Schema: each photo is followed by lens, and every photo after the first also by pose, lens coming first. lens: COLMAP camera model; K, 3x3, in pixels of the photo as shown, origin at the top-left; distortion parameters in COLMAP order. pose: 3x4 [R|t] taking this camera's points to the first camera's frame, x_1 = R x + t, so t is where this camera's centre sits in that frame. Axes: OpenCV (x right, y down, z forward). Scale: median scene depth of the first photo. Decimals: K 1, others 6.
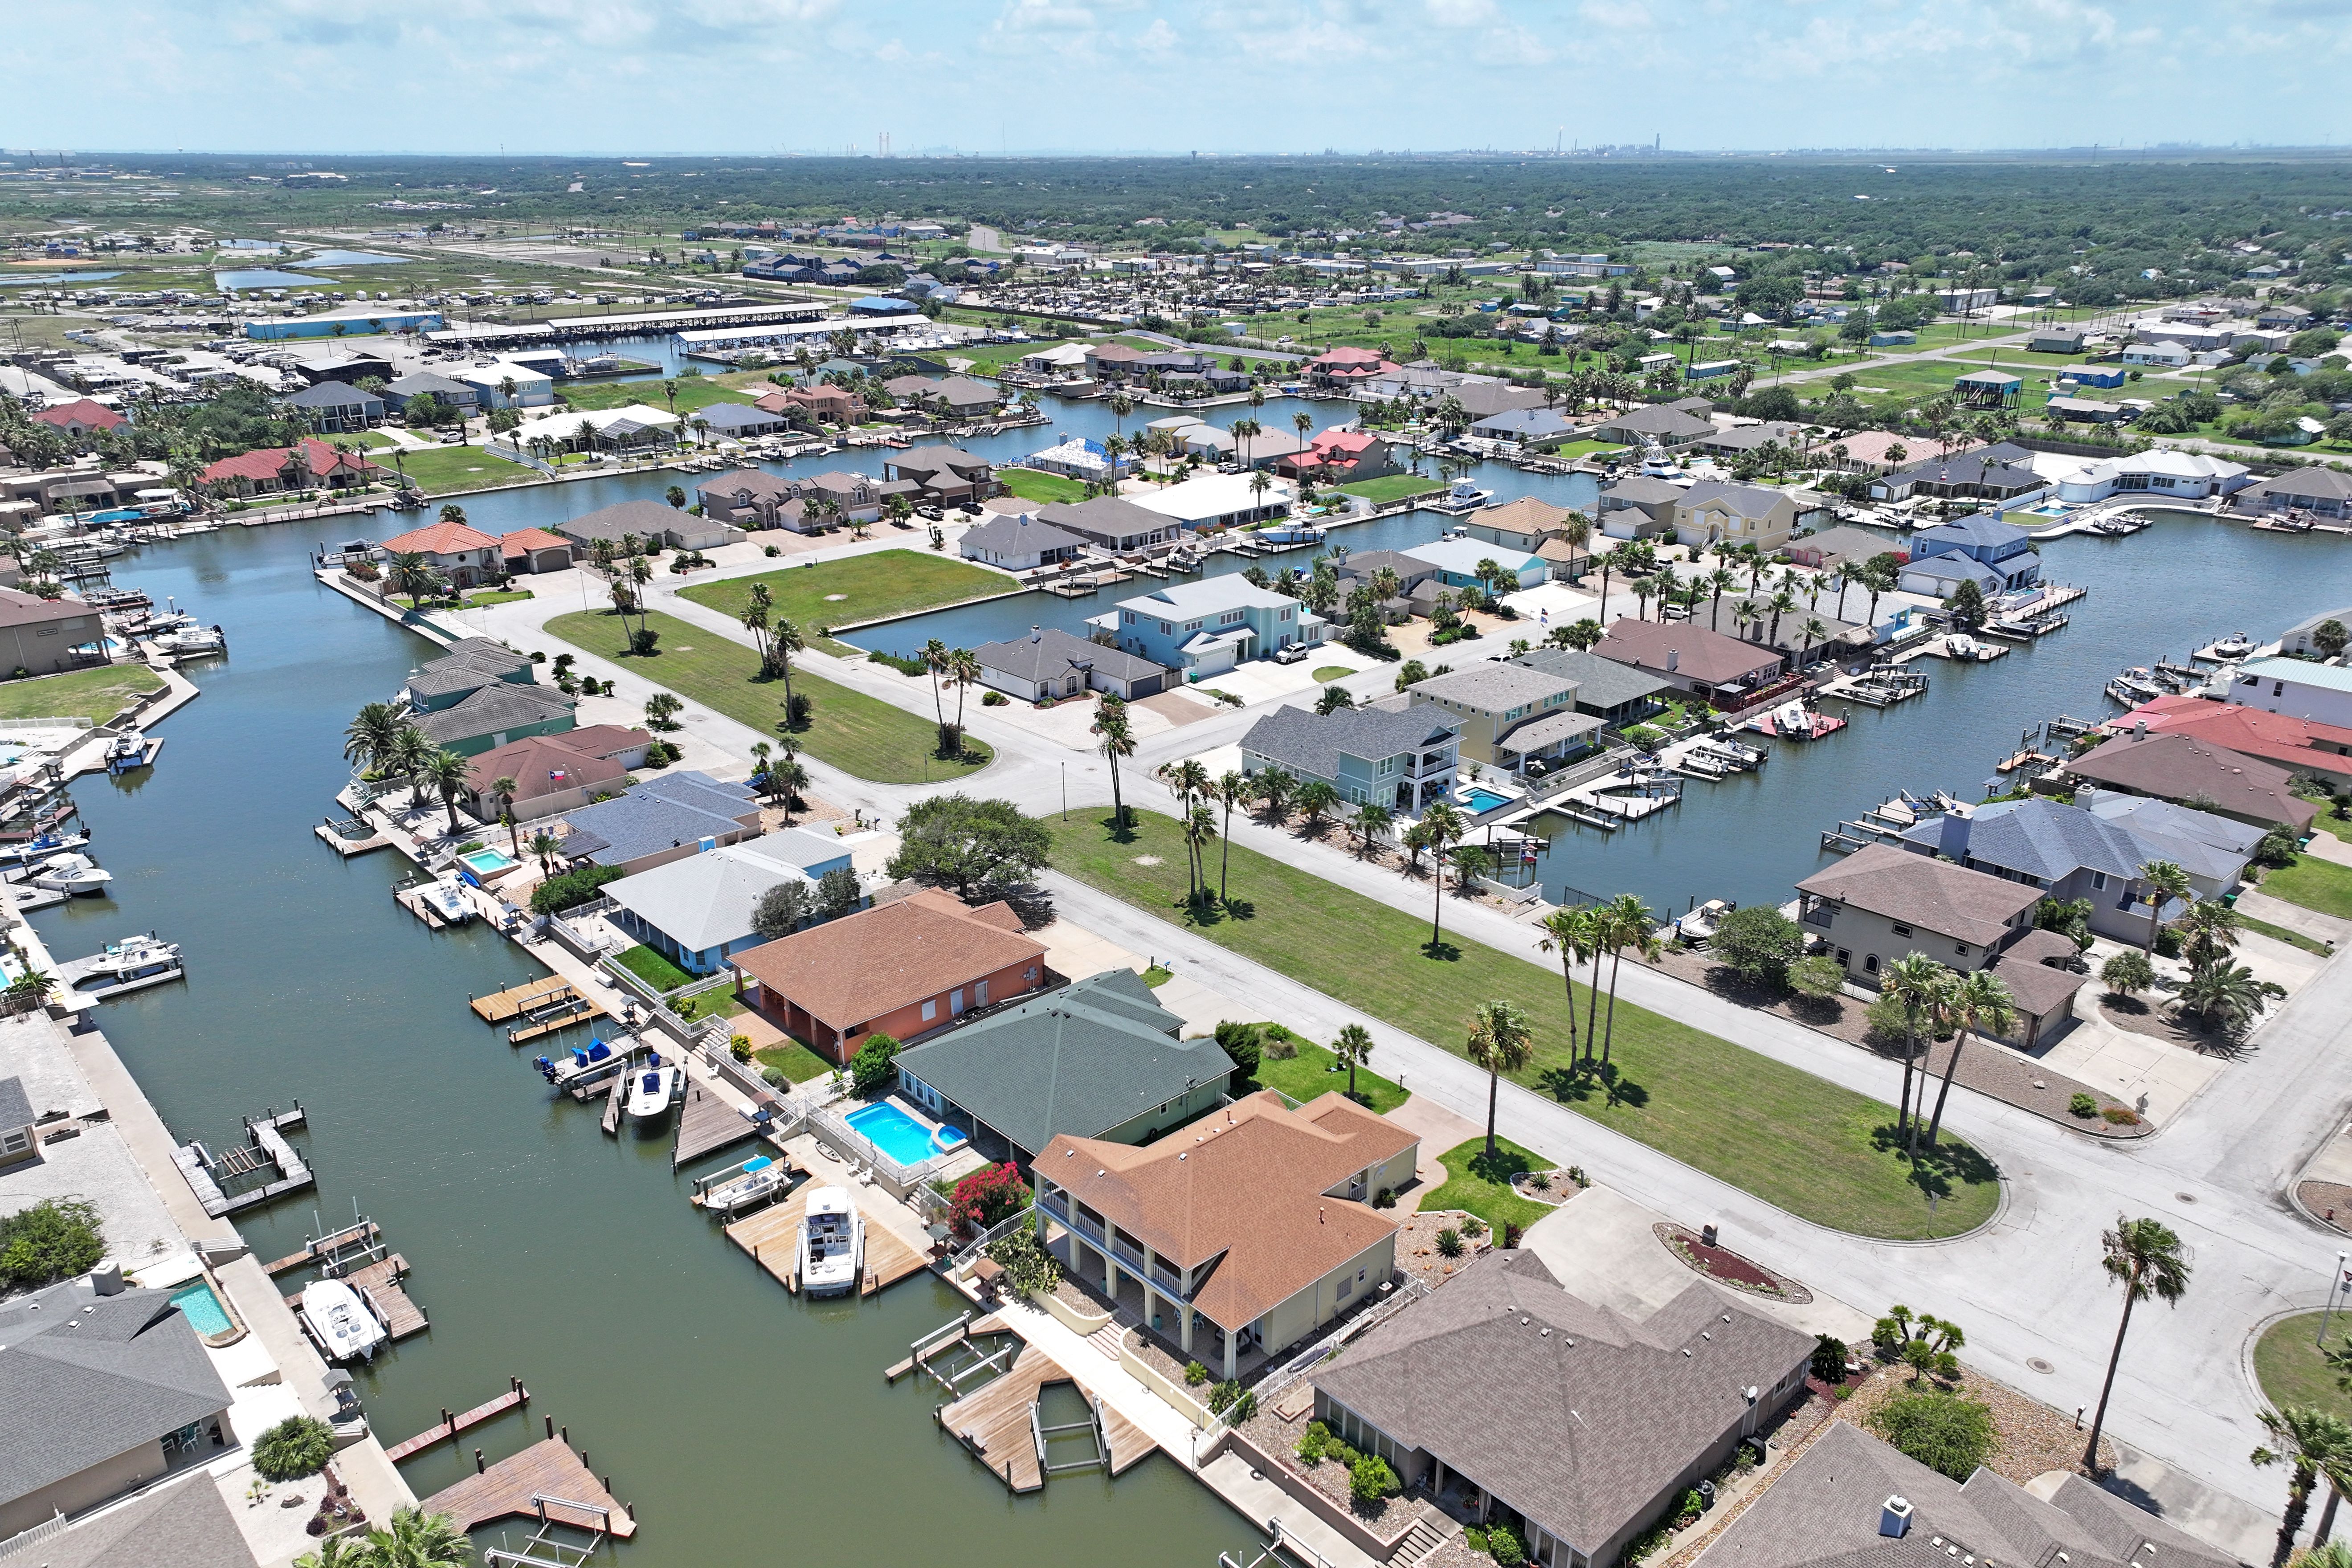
lens RADIAL K [[1697.3, 0, 1176.0], [0, 1697.3, 784.0], [0, 0, 1]] dist [0.005326, 0.013603]
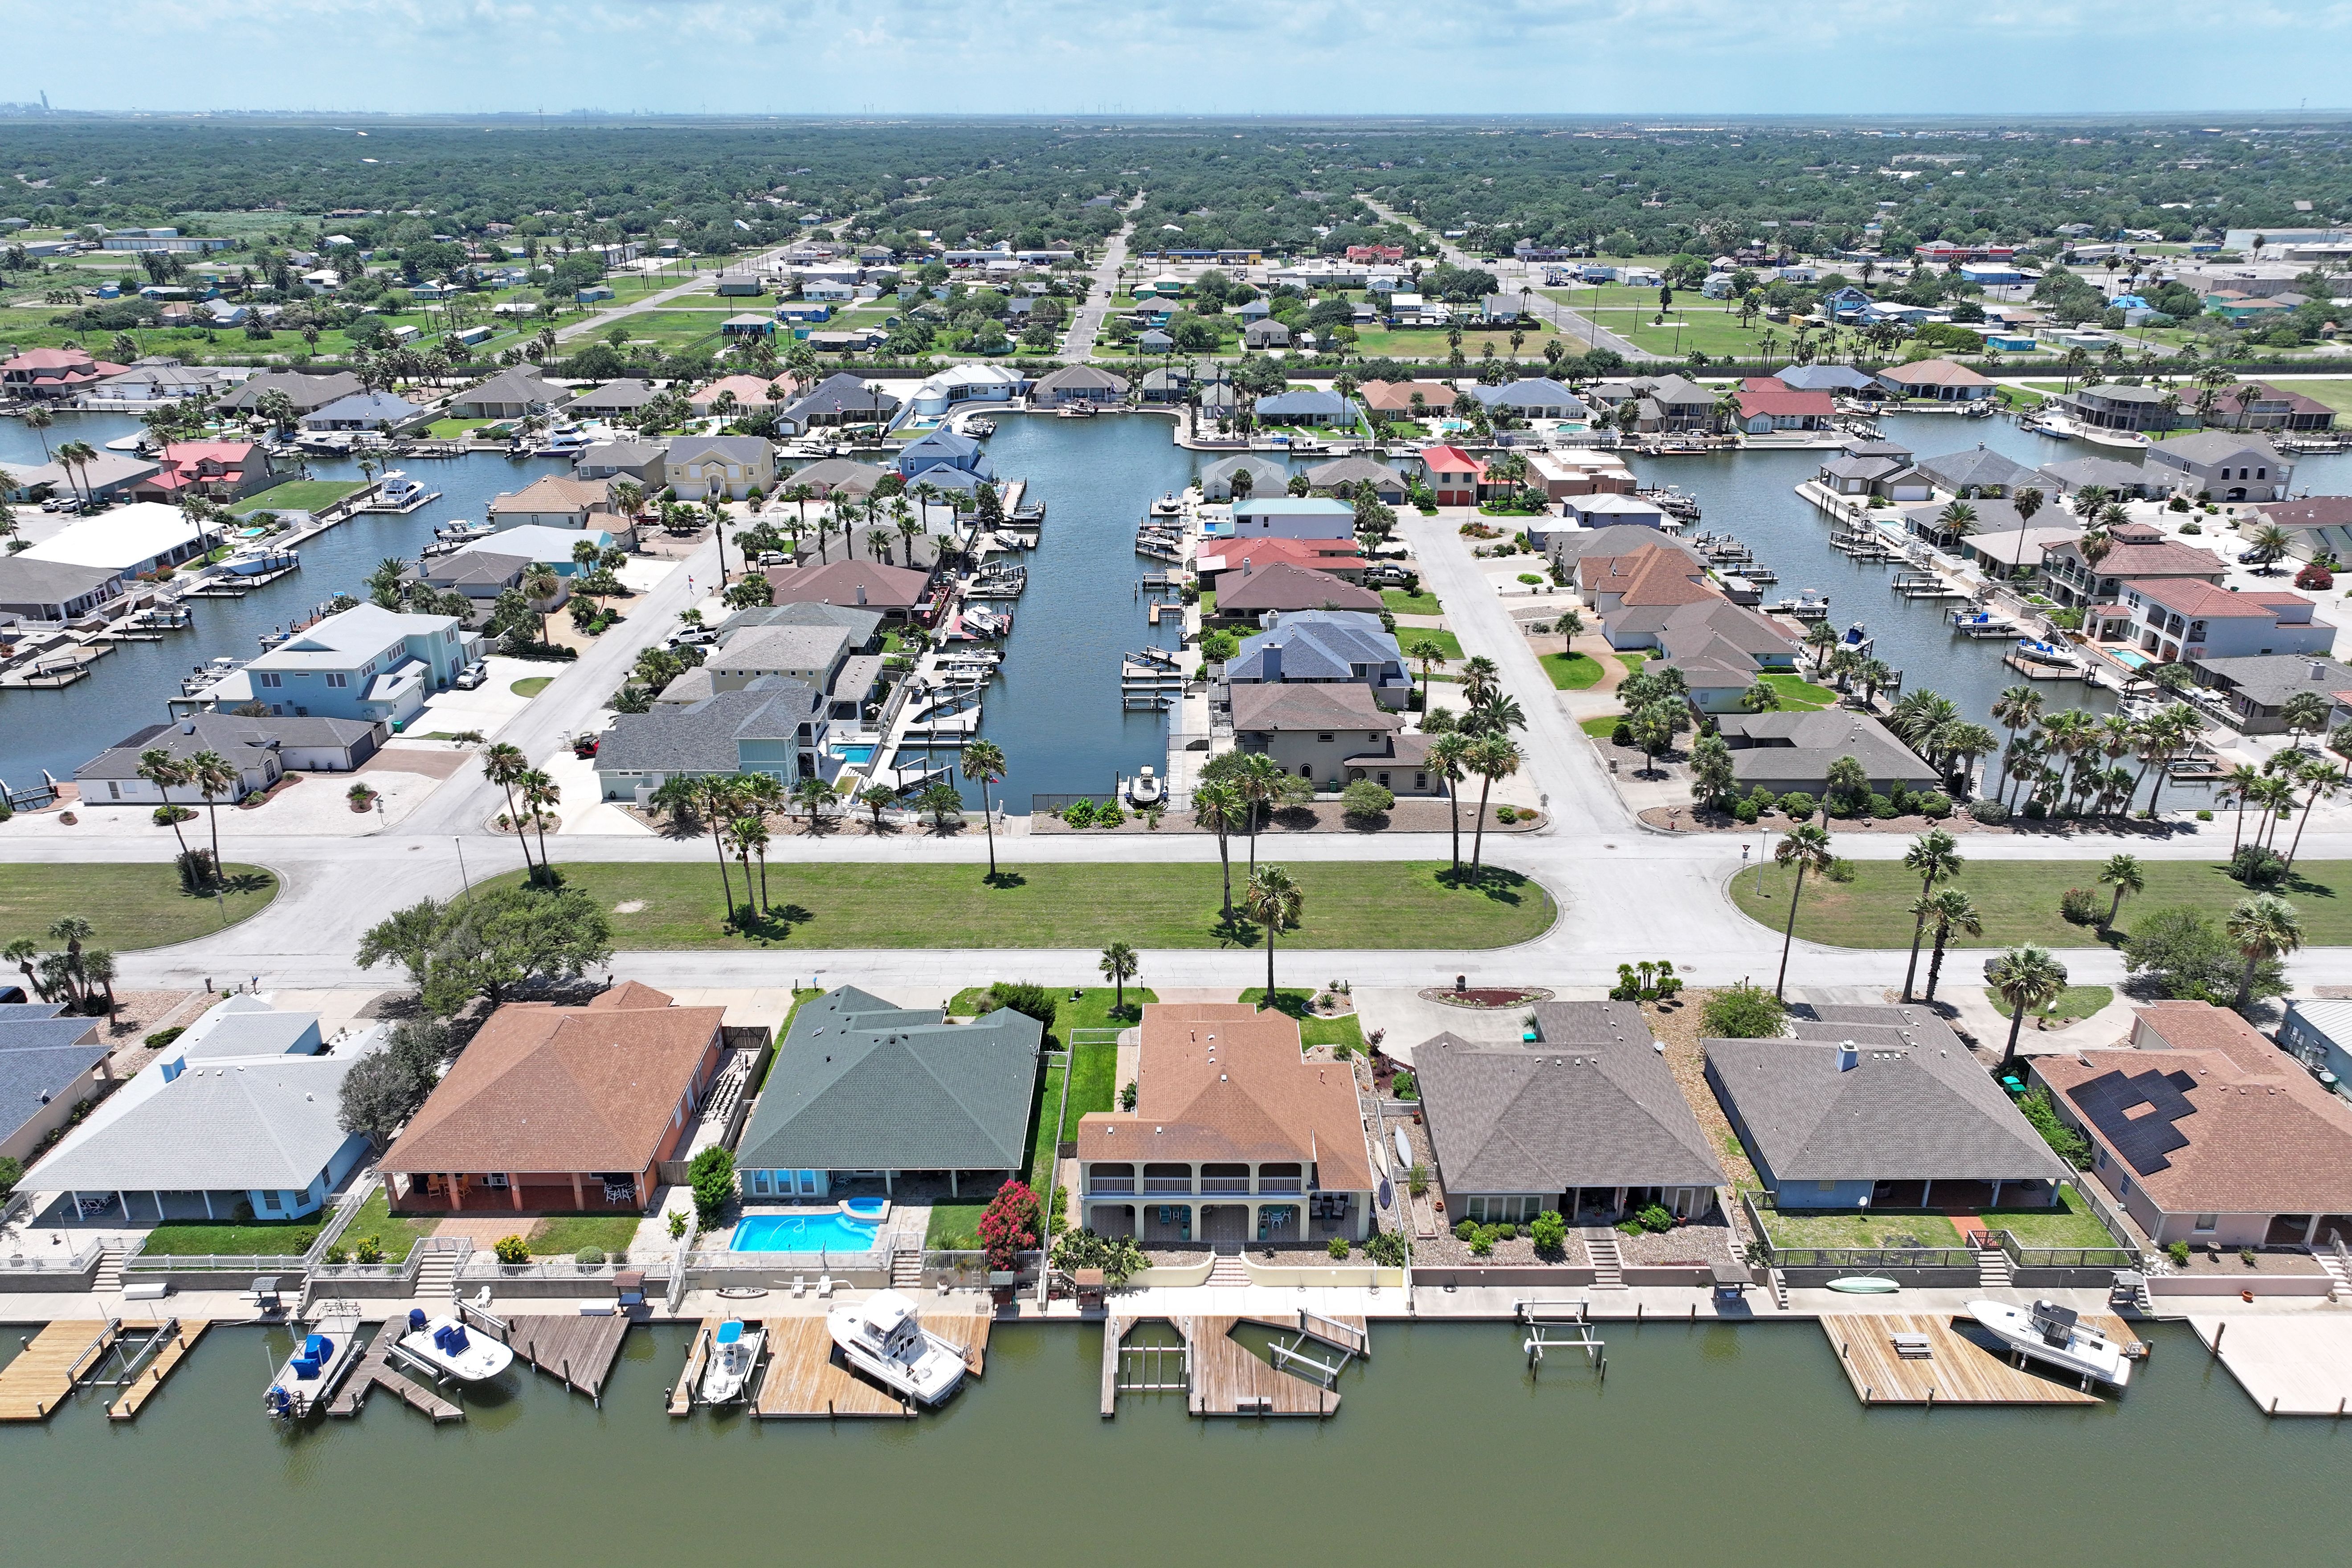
lens RADIAL K [[1652.0, 0, 1184.0], [0, 1652.0, 782.7], [0, 0, 1]] dist [-0.005892, 0.024852]
pose [[0.674216, -0.276833, 0.684687, -0.504333], [0.257630, 0.957012, 0.133249, -0.074252], [-0.692141, 0.086557, 0.716553, 0.211213]]
